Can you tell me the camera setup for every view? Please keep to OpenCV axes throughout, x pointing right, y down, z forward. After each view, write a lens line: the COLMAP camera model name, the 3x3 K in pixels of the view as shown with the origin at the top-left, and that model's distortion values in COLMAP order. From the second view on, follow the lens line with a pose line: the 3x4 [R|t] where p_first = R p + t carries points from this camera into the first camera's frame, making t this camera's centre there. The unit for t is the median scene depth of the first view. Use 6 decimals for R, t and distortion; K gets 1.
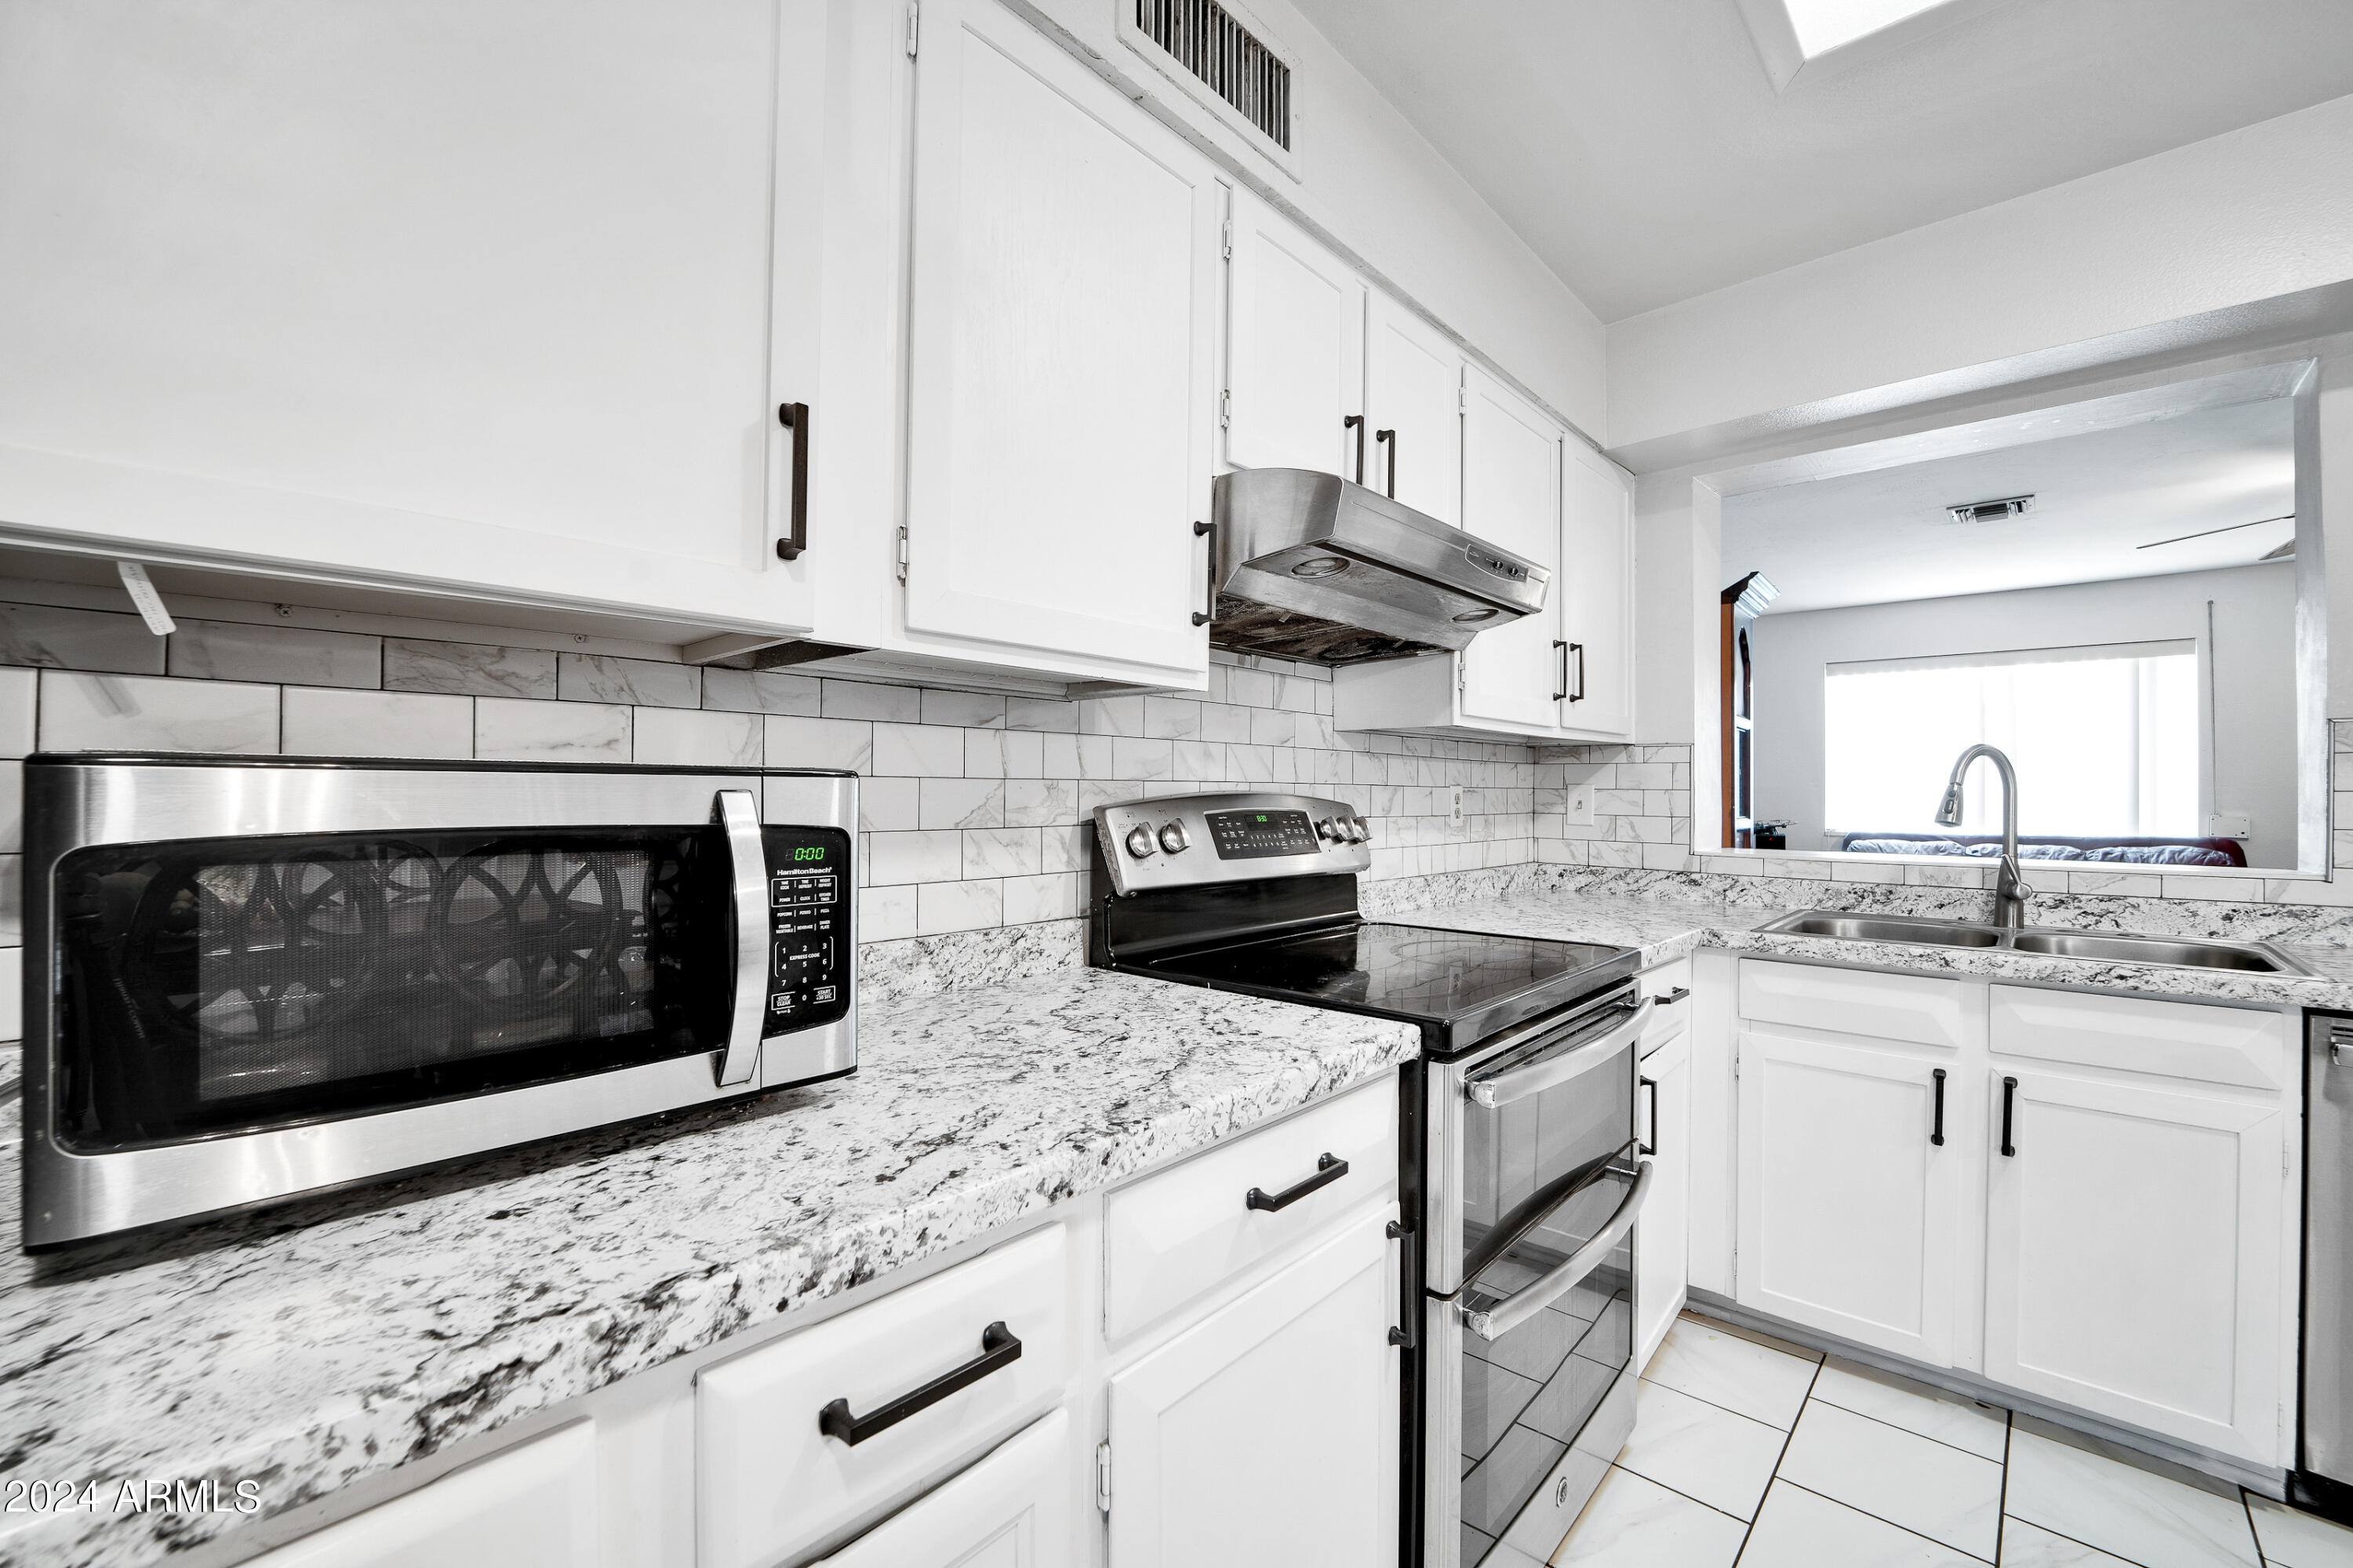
lens RADIAL K [[967.4, 0, 1172.1], [0, 967.4, 786.8], [0, 0, 1]] dist [-0.015782, -0.000578]
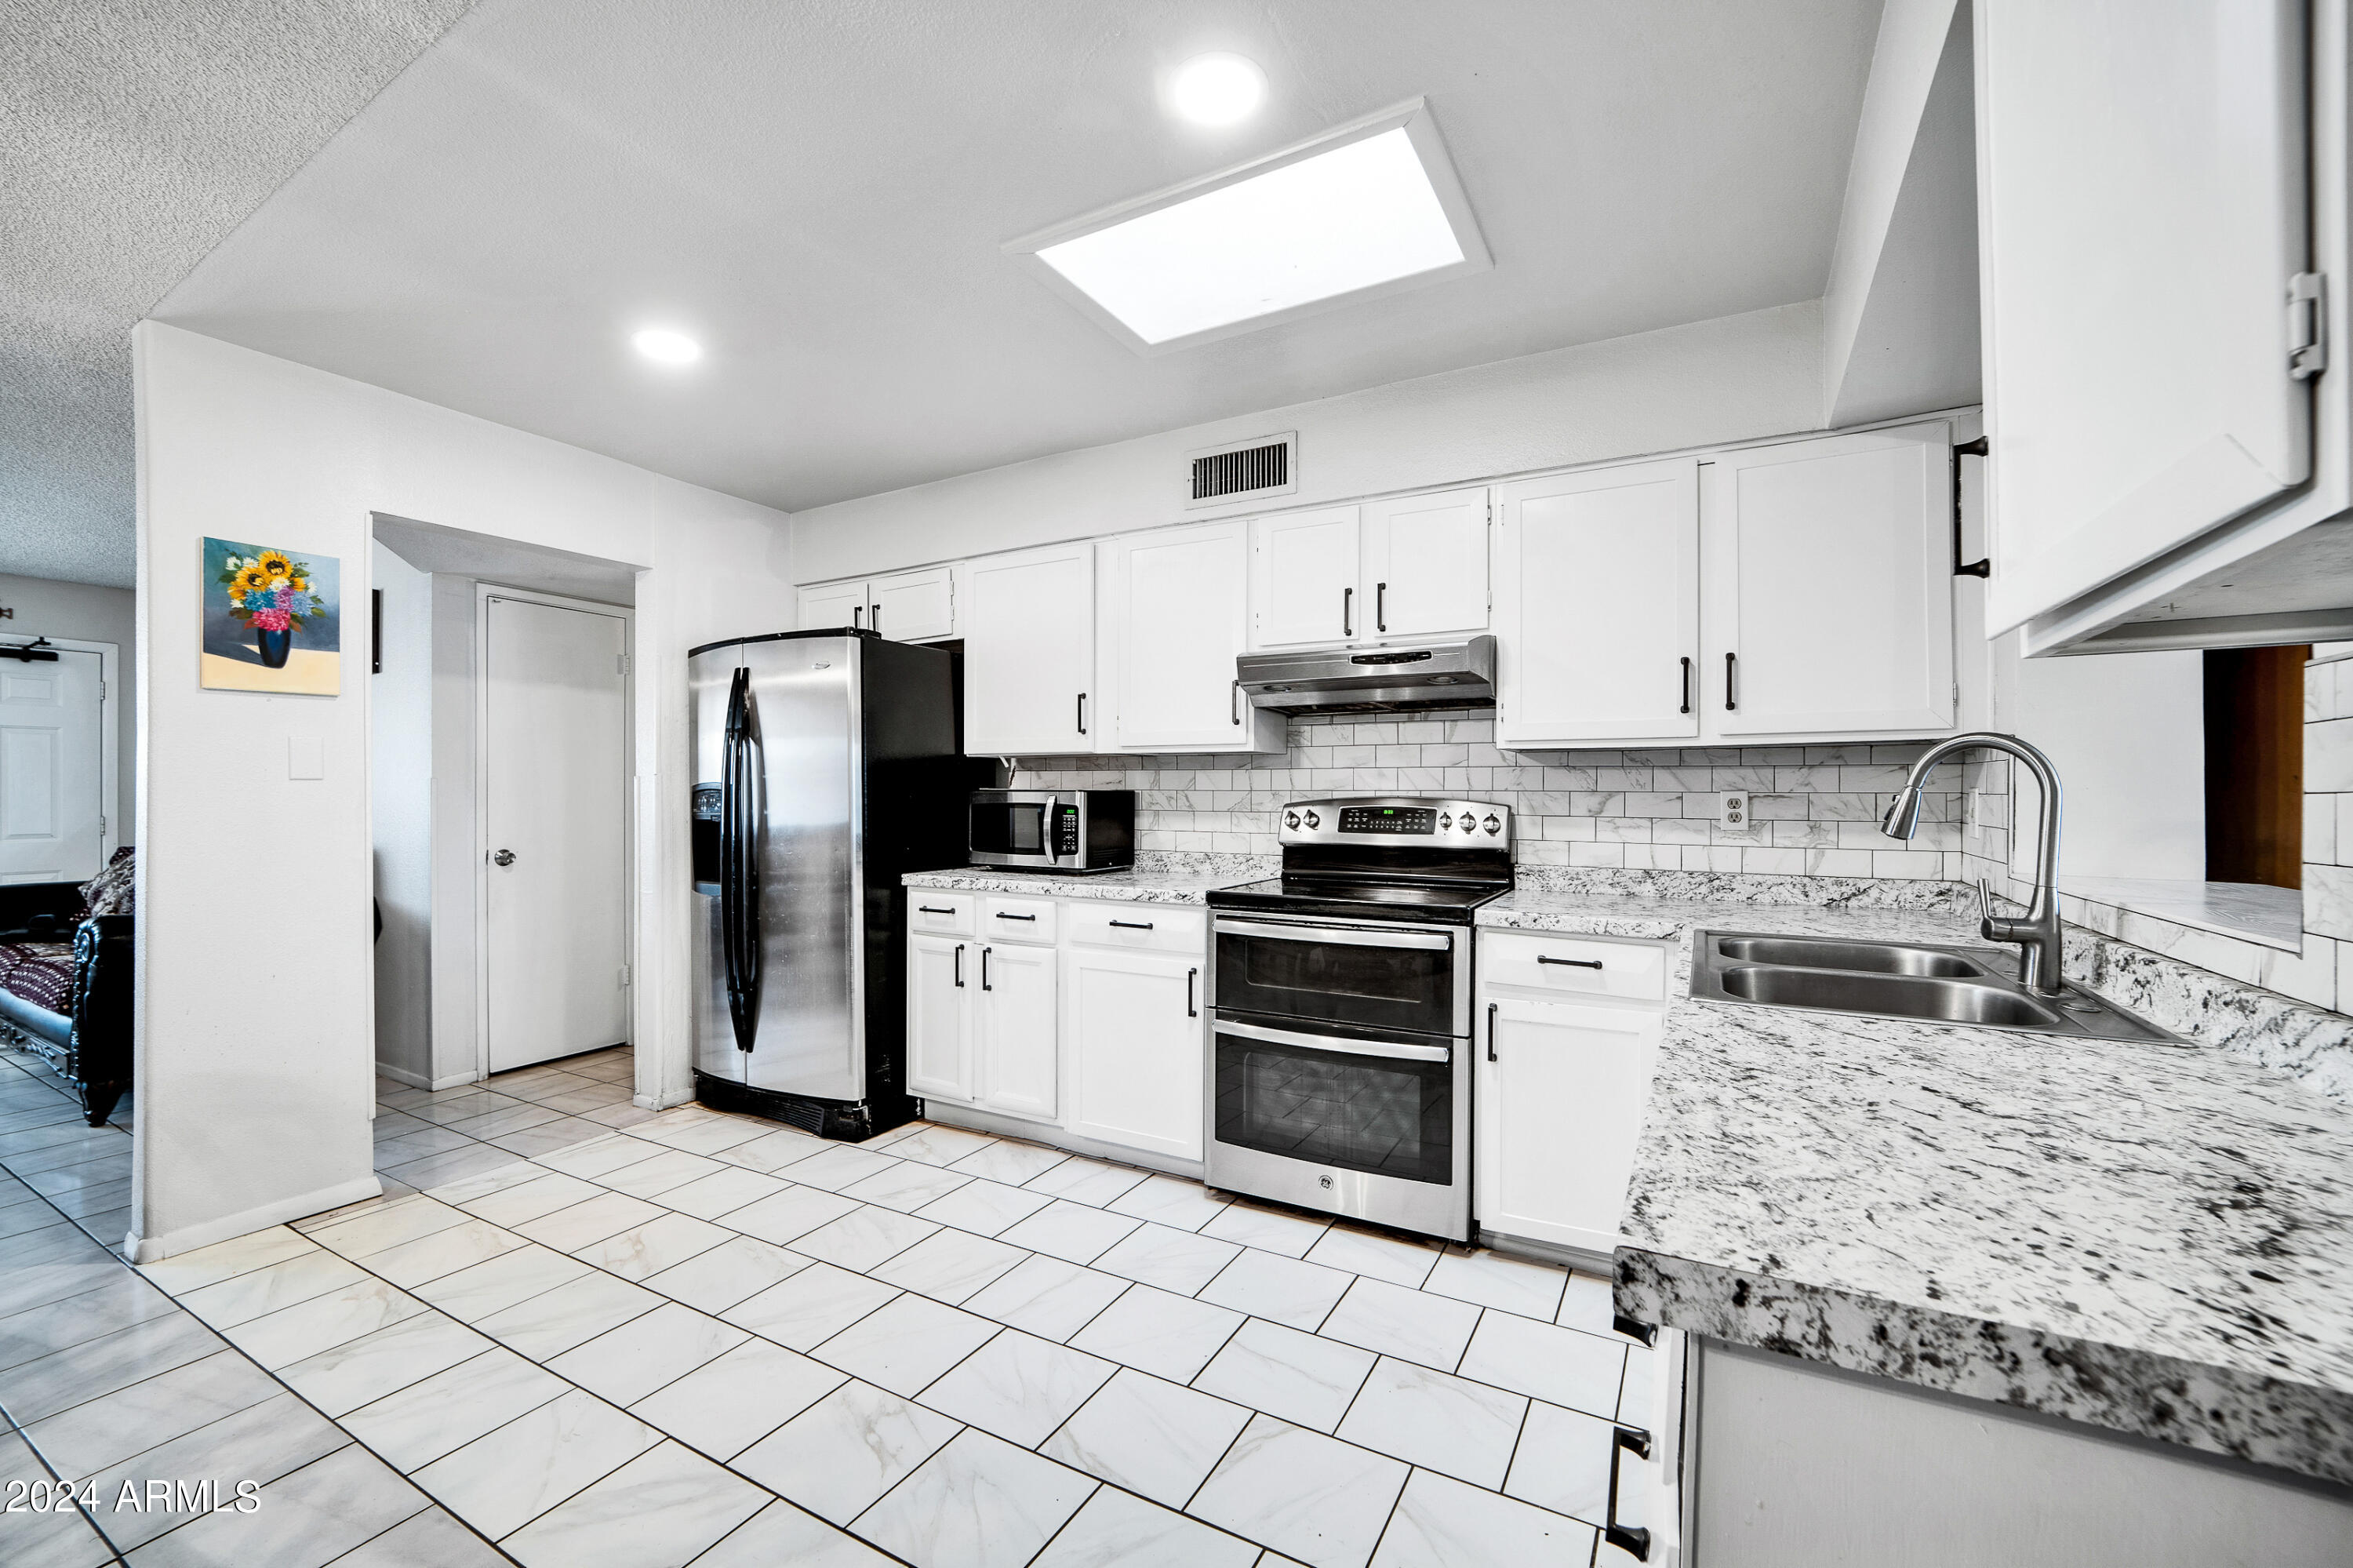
lens RADIAL K [[967.4, 0, 1172.1], [0, 967.4, 786.8], [0, 0, 1]] dist [-0.015782, -0.000578]
pose [[0.235061, -0.007912, -0.971948, 1.919090], [0.003043, 0.999968, -0.007404, -0.000381], [0.971976, -0.001217, 0.235078, 0.257309]]
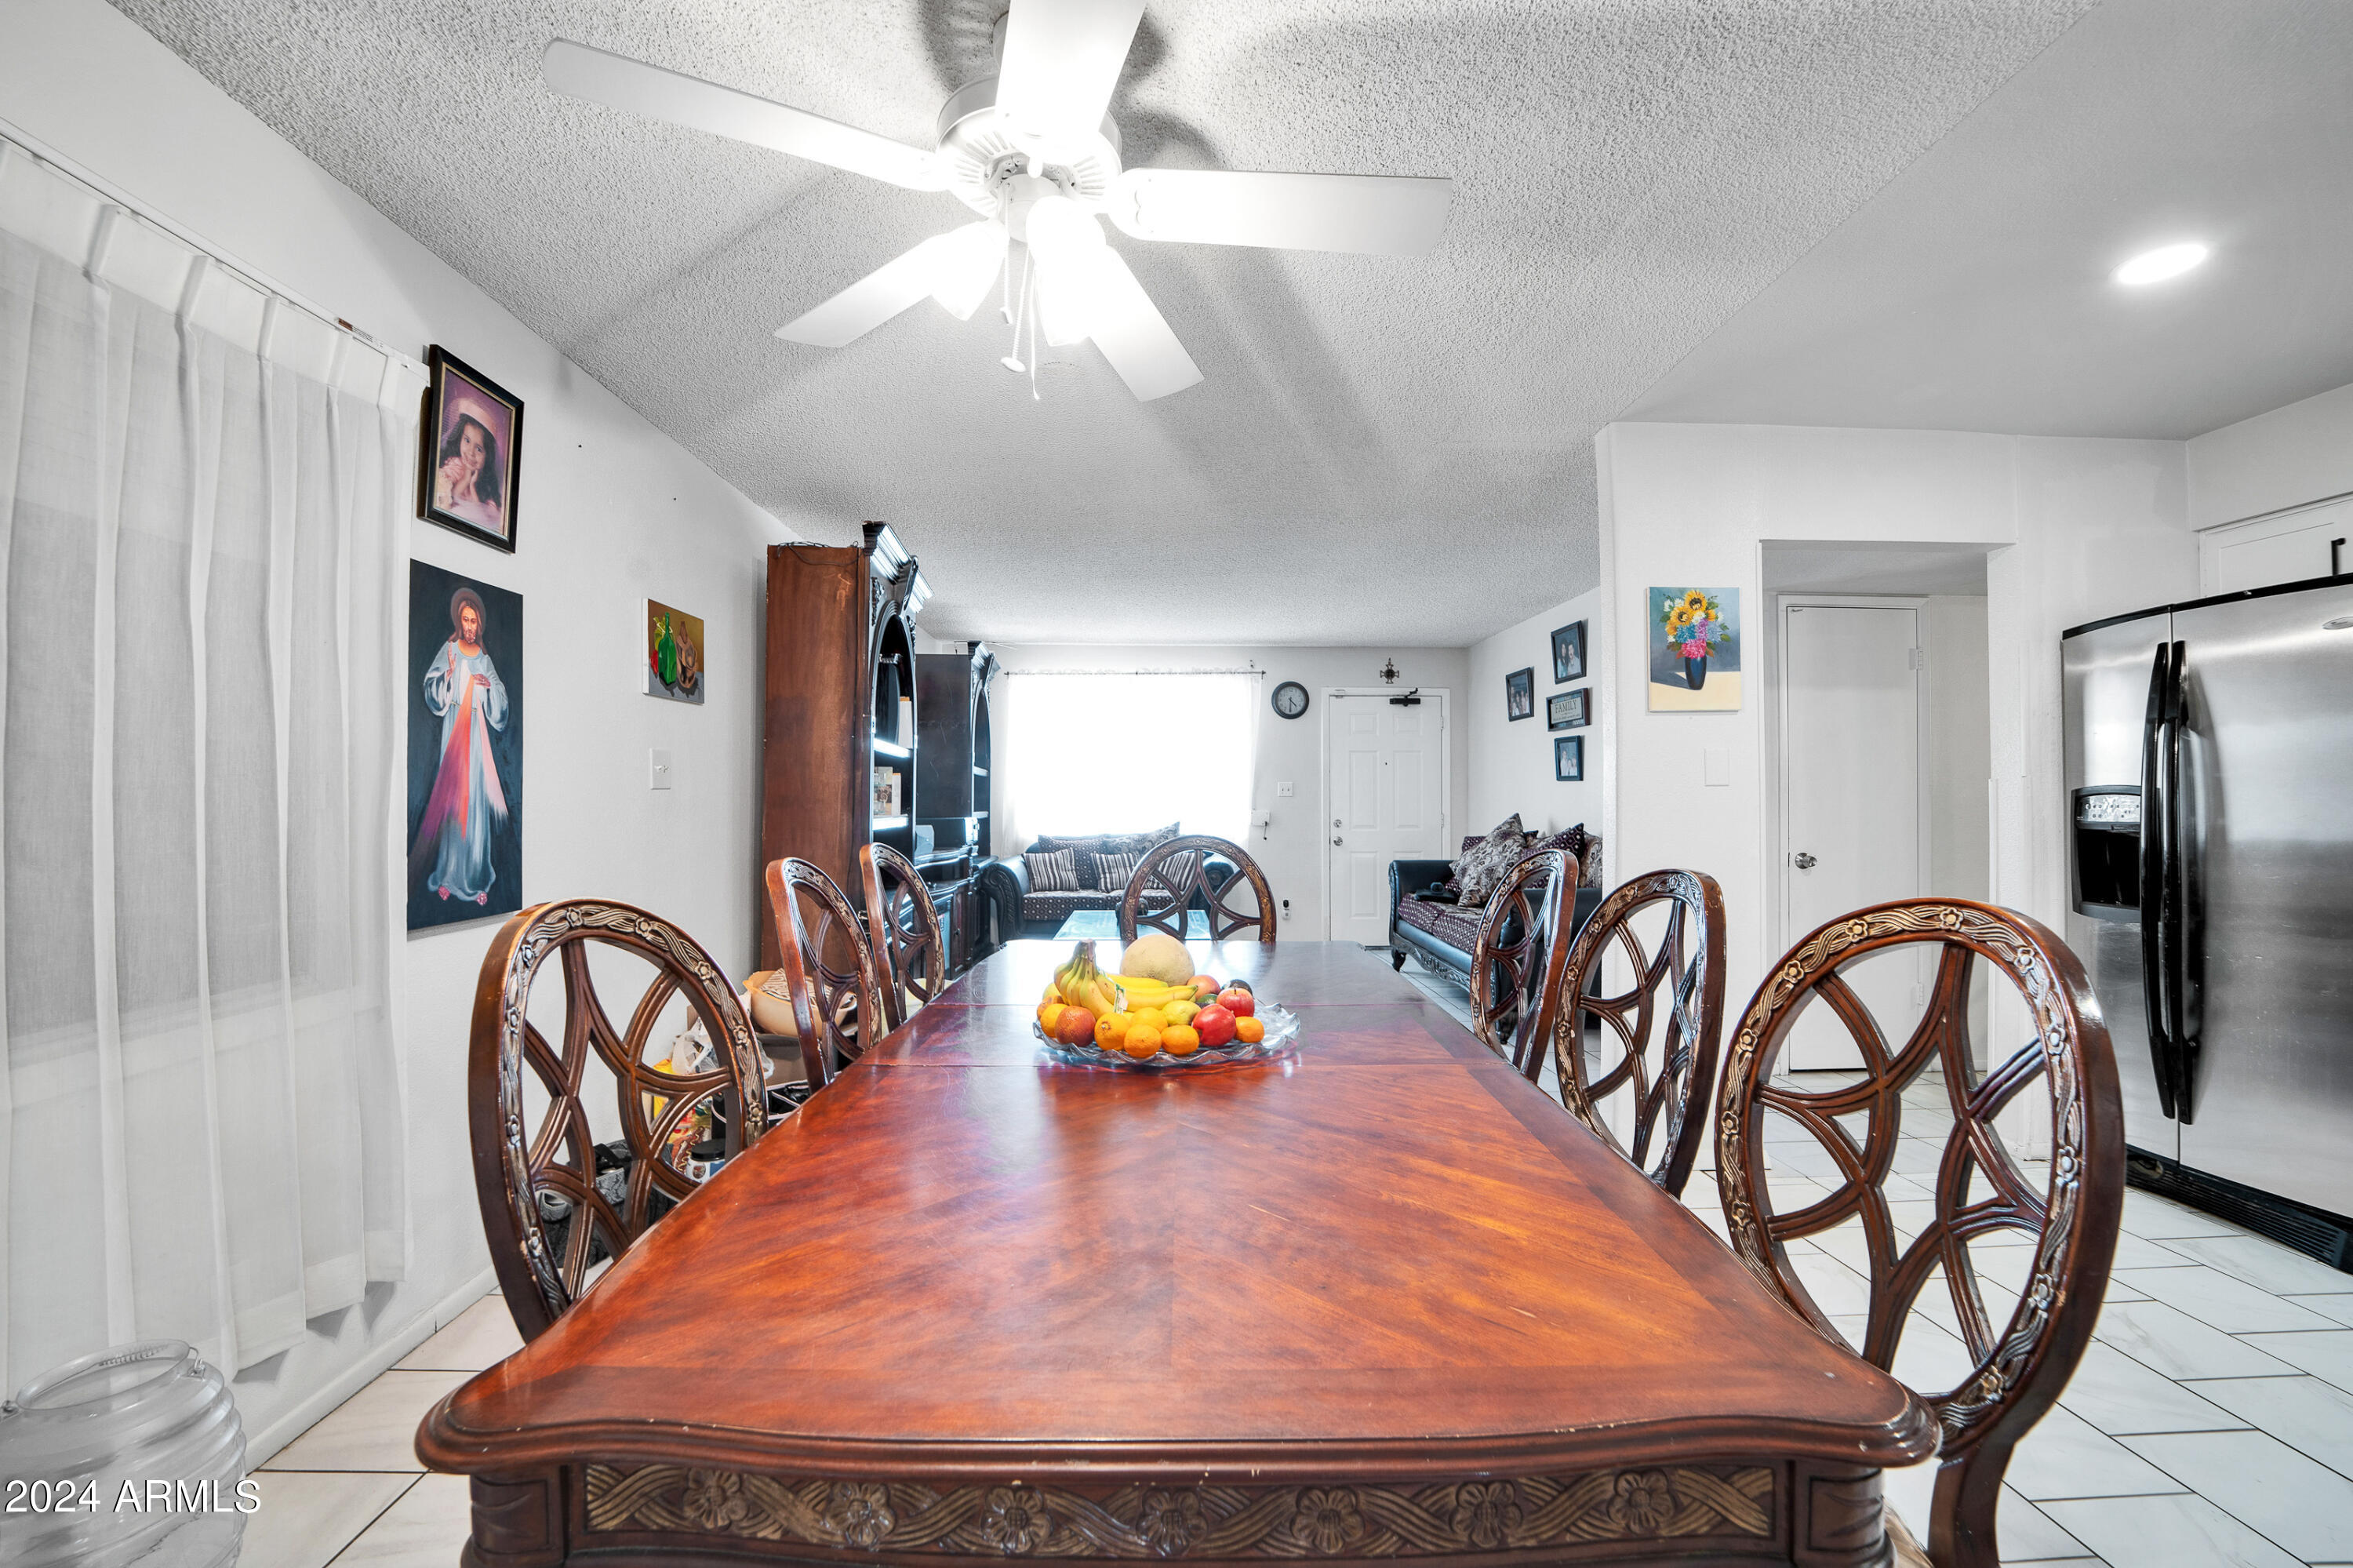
lens RADIAL K [[967.4, 0, 1172.1], [0, 967.4, 786.8], [0, 0, 1]] dist [-0.015782, -0.000578]
pose [[-0.709620, -0.010278, -0.704510, 2.072549], [-0.001897, 0.999918, -0.012676, -0.001508], [0.704582, -0.007659, -0.709581, -0.257633]]
